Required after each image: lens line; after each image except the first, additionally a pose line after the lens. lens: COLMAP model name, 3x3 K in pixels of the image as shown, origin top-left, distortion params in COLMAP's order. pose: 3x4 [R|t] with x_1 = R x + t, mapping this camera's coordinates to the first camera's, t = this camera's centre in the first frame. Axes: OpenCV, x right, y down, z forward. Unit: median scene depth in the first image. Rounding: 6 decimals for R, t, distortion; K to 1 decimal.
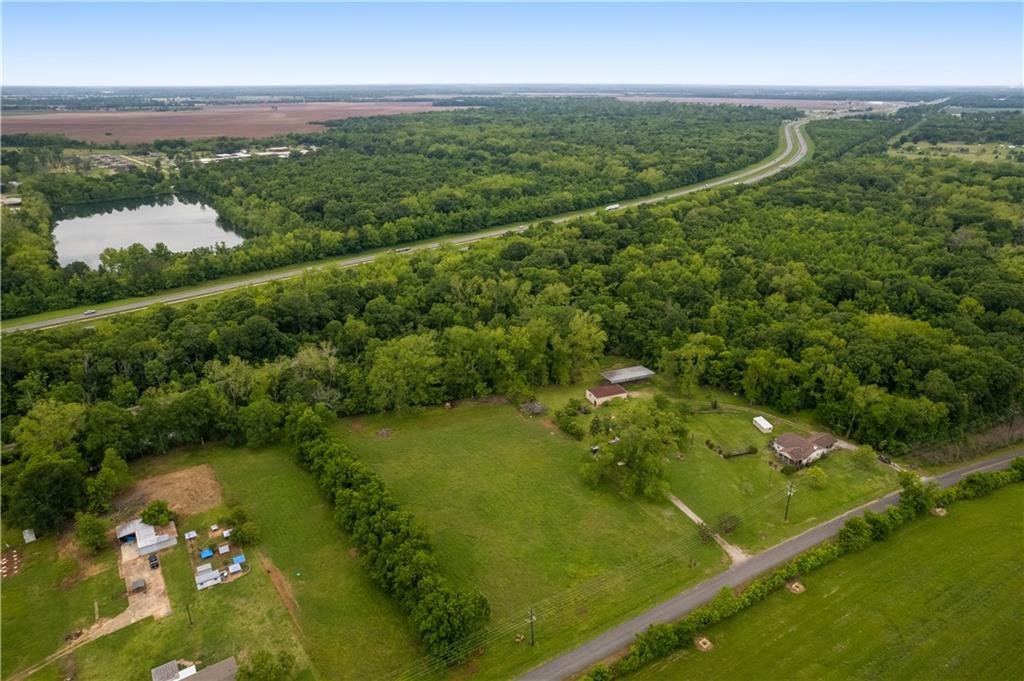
lens RADIAL K [[672.2, 0, 512.0], [0, 672.2, 340.5], [0, 0, 1]] dist [-0.081365, 0.084190]
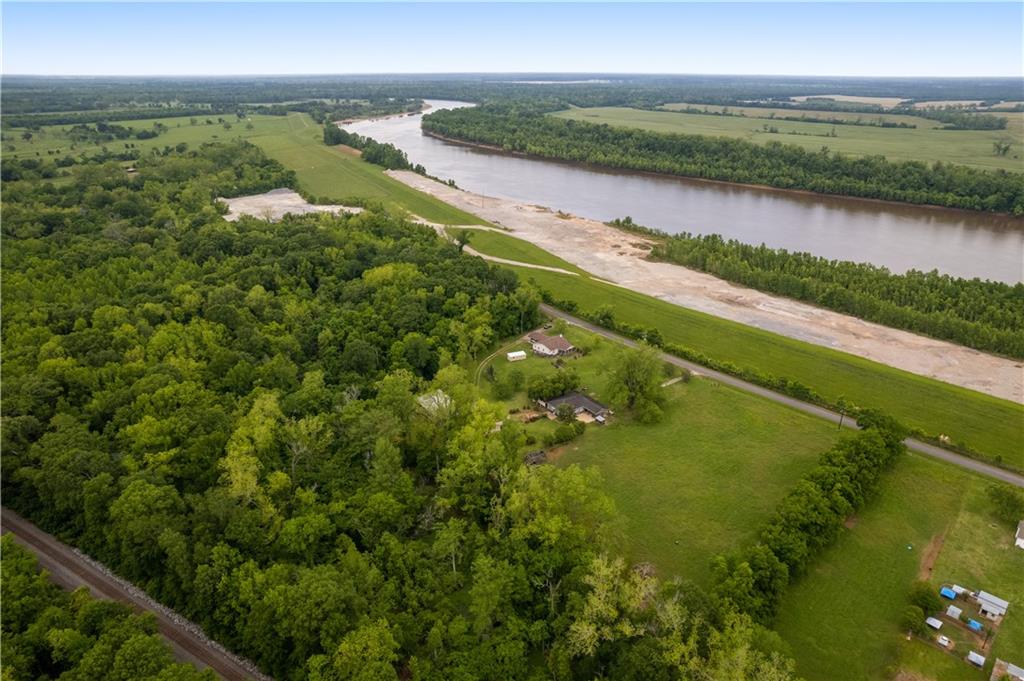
lens RADIAL K [[672.2, 0, 512.0], [0, 672.2, 340.5], [0, 0, 1]] dist [-0.081365, 0.084190]
pose [[-0.215089, -0.375998, 0.901312, -0.897474], [0.336167, 0.838006, 0.429811, -0.520207], [-0.916913, 0.395439, -0.053848, 1.344575]]
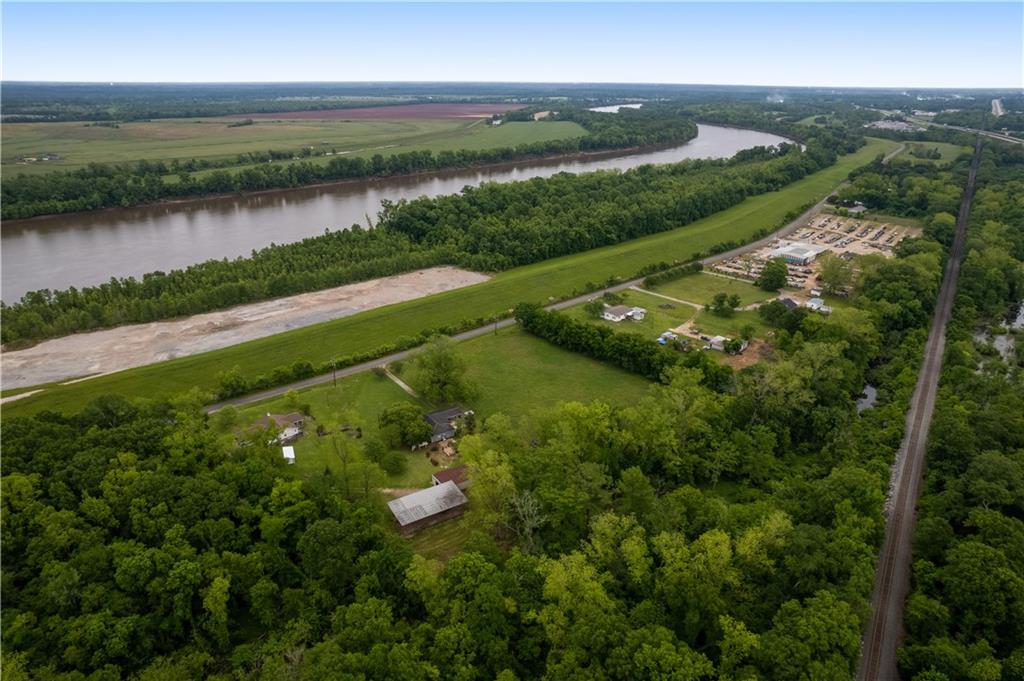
lens RADIAL K [[662.1, 0, 512.0], [0, 662.1, 340.5], [0, 0, 1]] dist [-0.077277, 0.078980]
pose [[-0.981275, 0.063596, -0.181808, 0.291447], [-0.074899, 0.743637, 0.664375, -0.764265], [0.177451, 0.665552, -0.724950, 2.034029]]
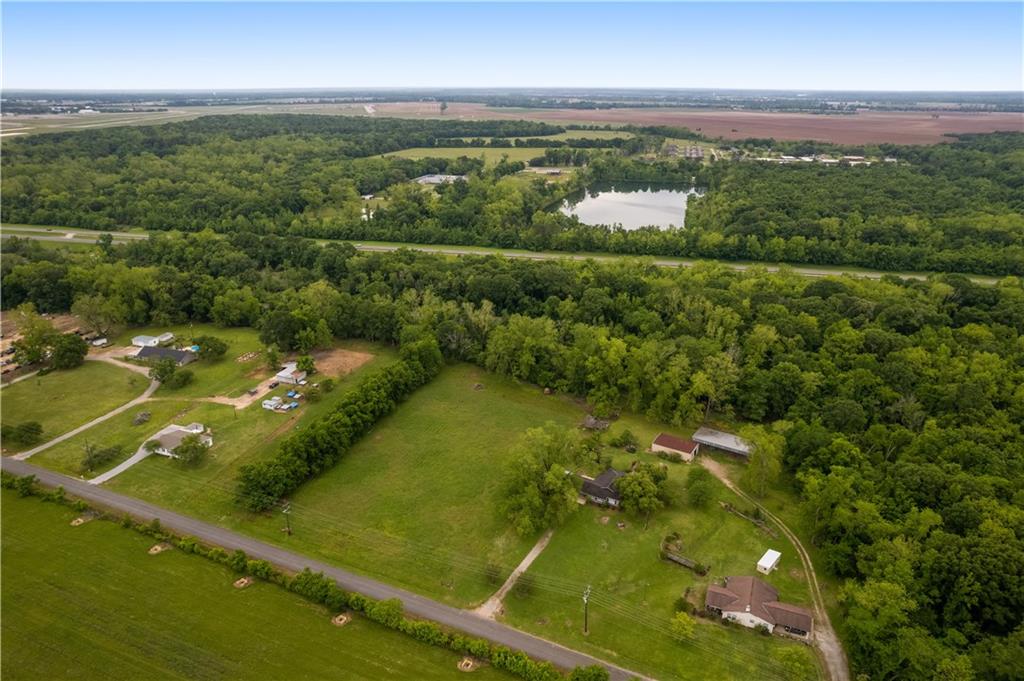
lens RADIAL K [[649.9, 0, 512.0], [0, 649.9, 340.5], [0, 0, 1]] dist [-0.081310, 0.067970]
pose [[0.576905, 0.302543, -0.758715, 0.872171], [-0.297239, 0.942948, 0.149996, -0.162175], [0.760809, 0.138986, 0.633919, 0.390227]]
